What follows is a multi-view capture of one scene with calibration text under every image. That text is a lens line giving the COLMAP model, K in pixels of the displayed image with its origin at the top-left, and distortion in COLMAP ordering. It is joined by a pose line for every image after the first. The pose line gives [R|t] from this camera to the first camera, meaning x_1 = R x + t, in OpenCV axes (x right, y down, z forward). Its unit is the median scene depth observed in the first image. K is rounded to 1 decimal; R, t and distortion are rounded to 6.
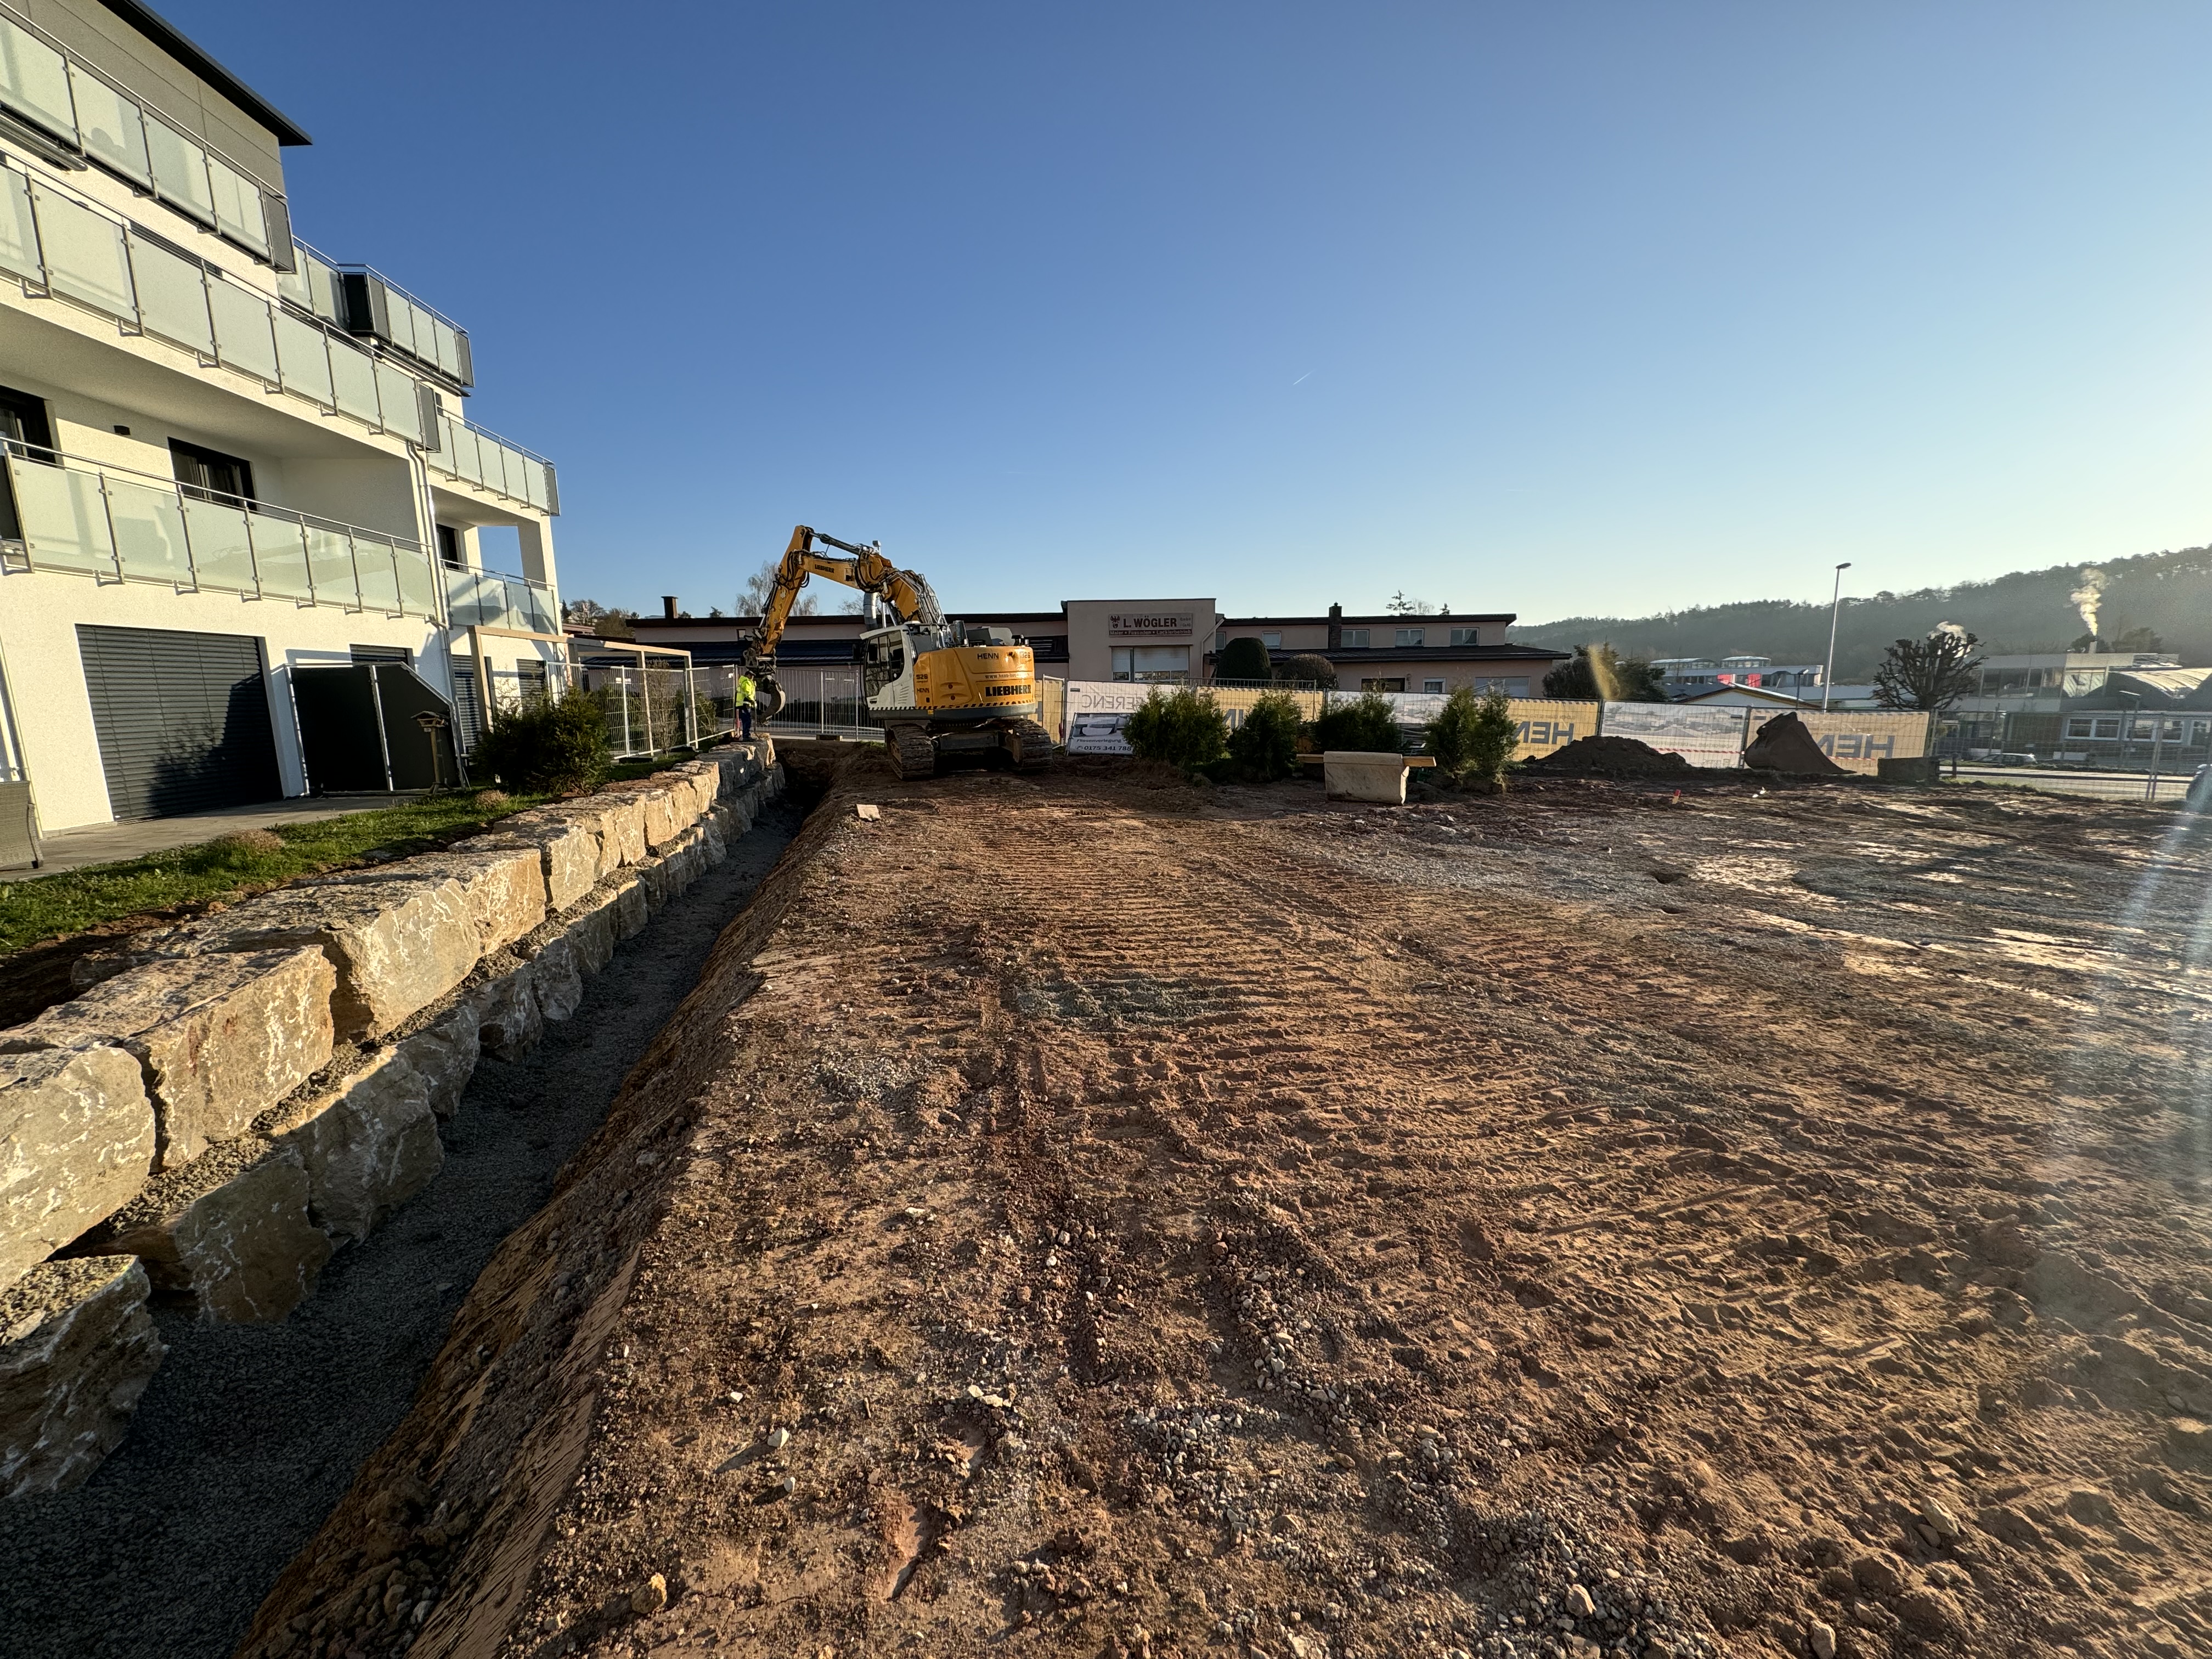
lens RADIAL K [[882.9, 0, 1108.8], [0, 882.9, 830.2], [0, 0, 1]] dist [-0.001938, -0.000135]
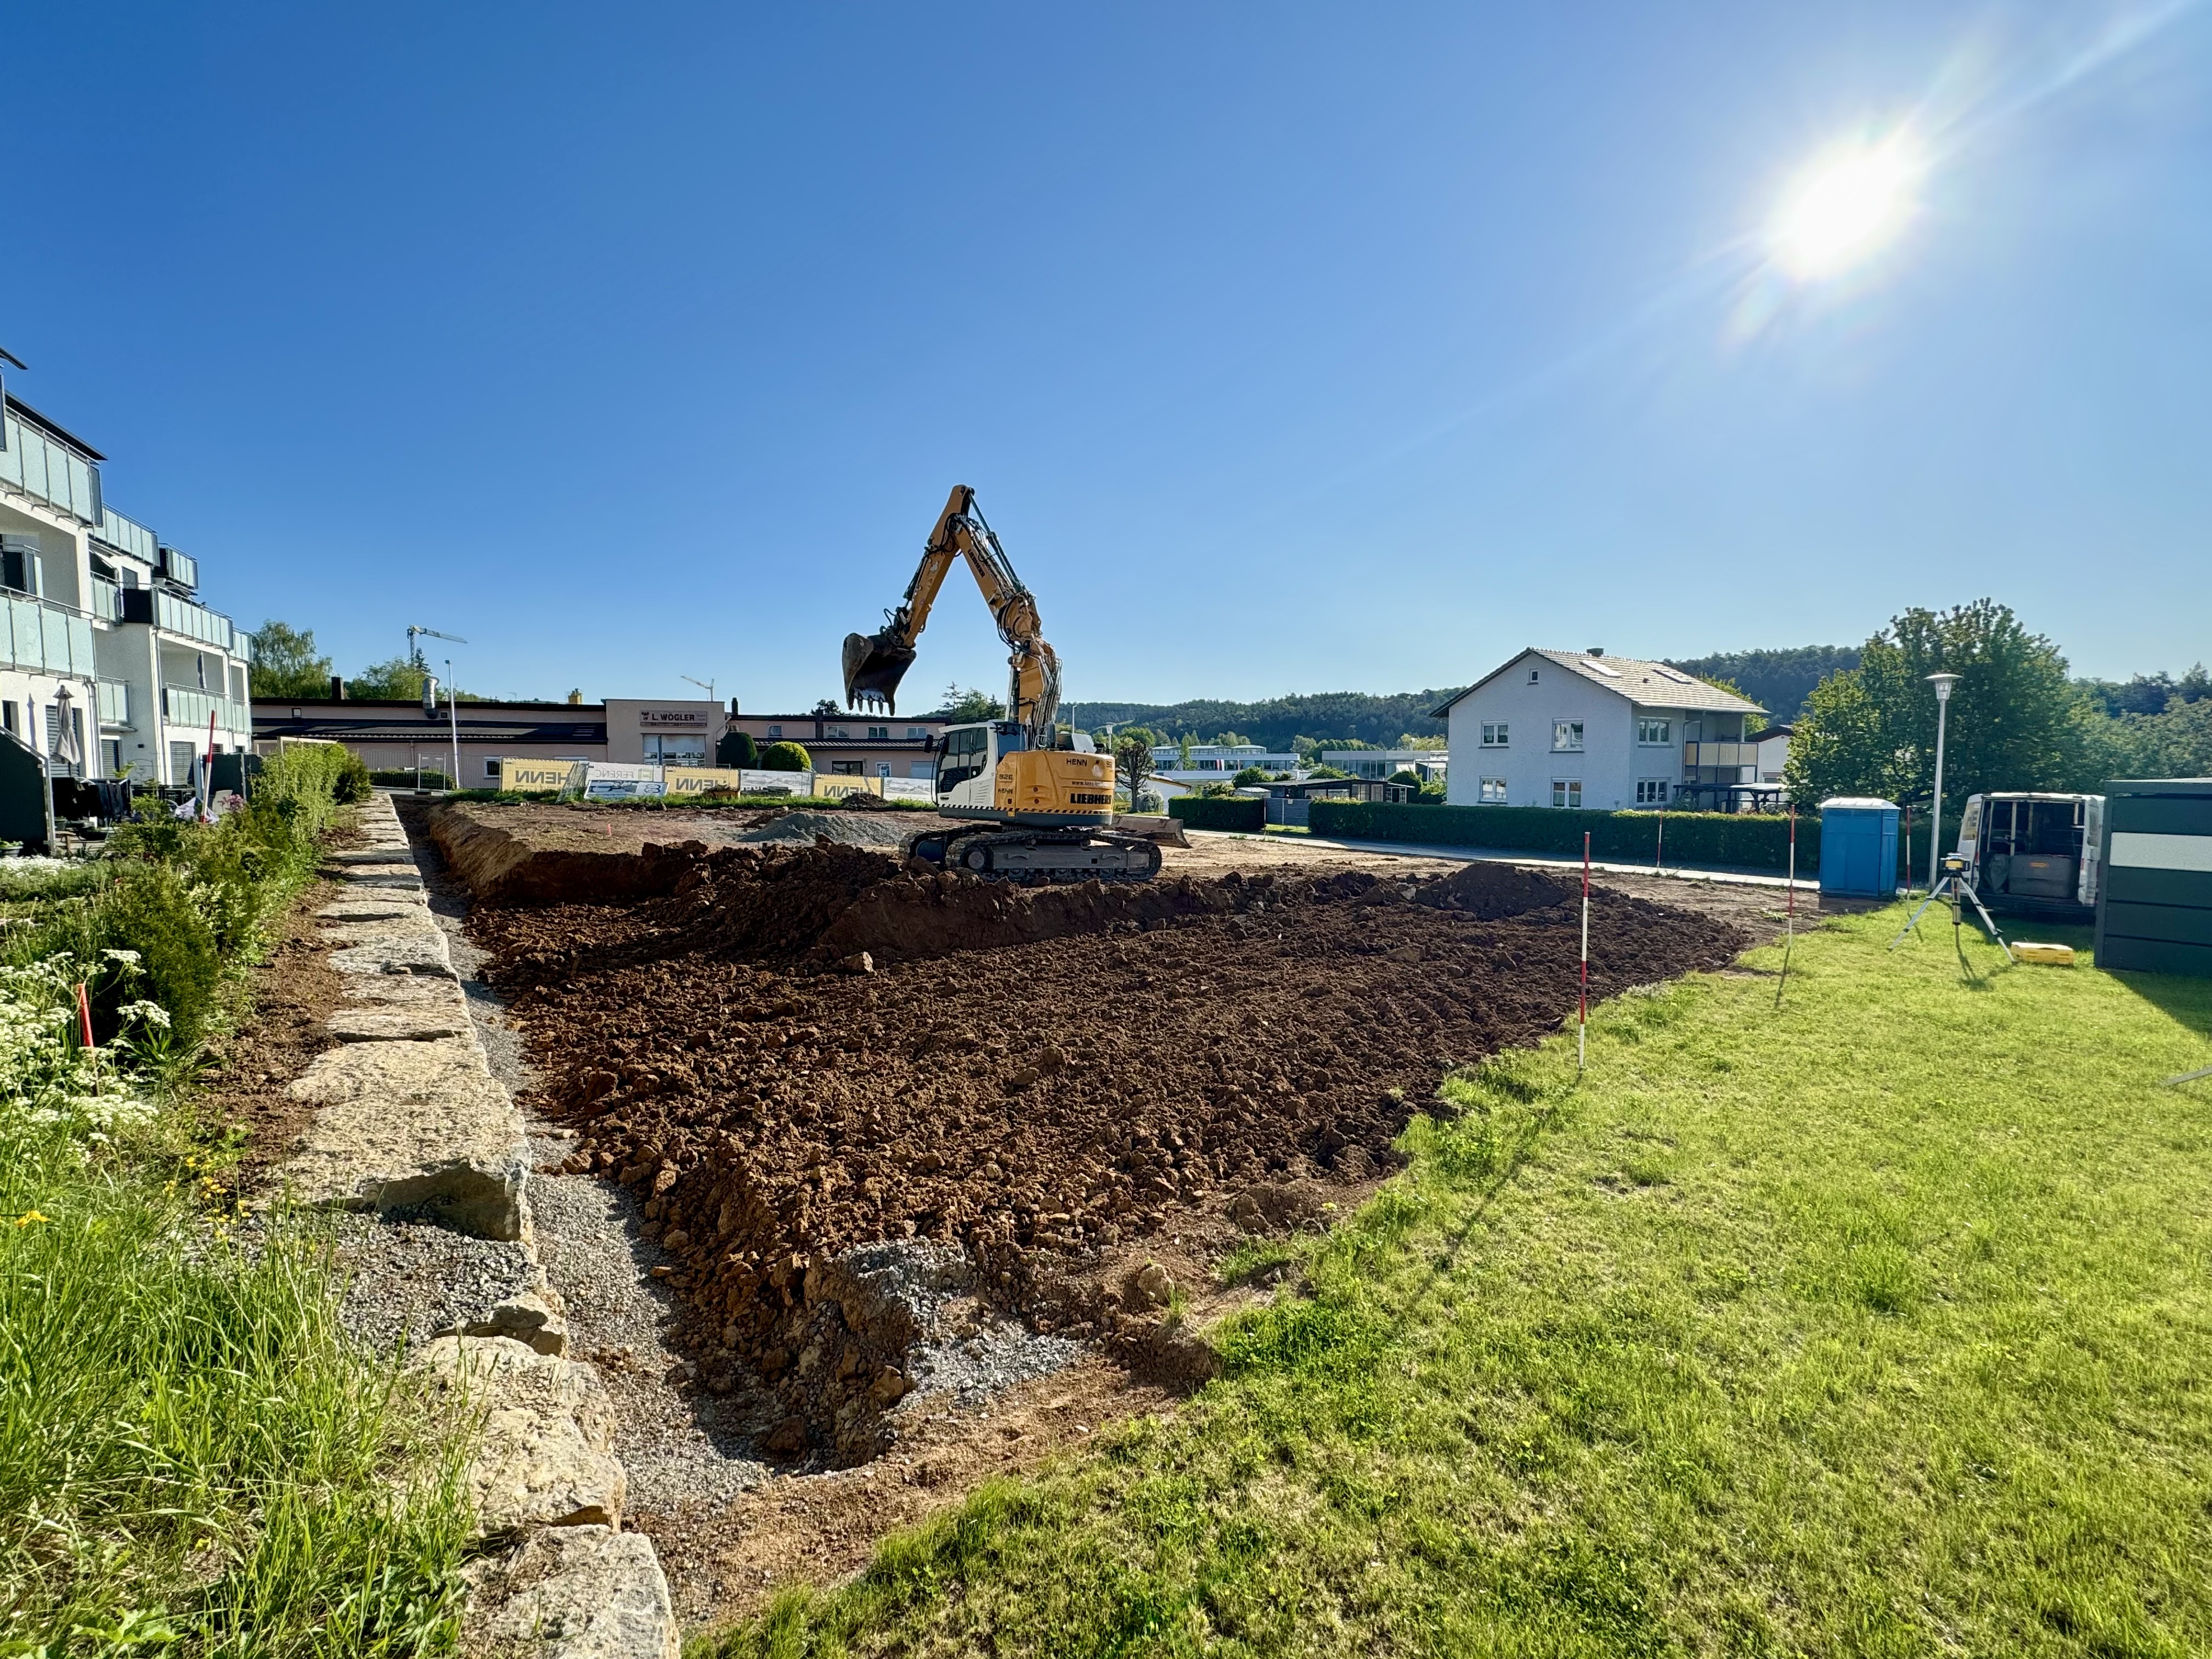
lens RADIAL K [[1037.9, 0, 1101.8], [0, 1037.9, 834.6], [0, 0, 1]] dist [-0.000764, -0.000055]
pose [[0.938895, -0.009527, 0.344073, 0.112890], [0.041145, 0.995556, -0.084710, 0.103752], [-0.341737, 0.093690, 0.935114, -0.680503]]
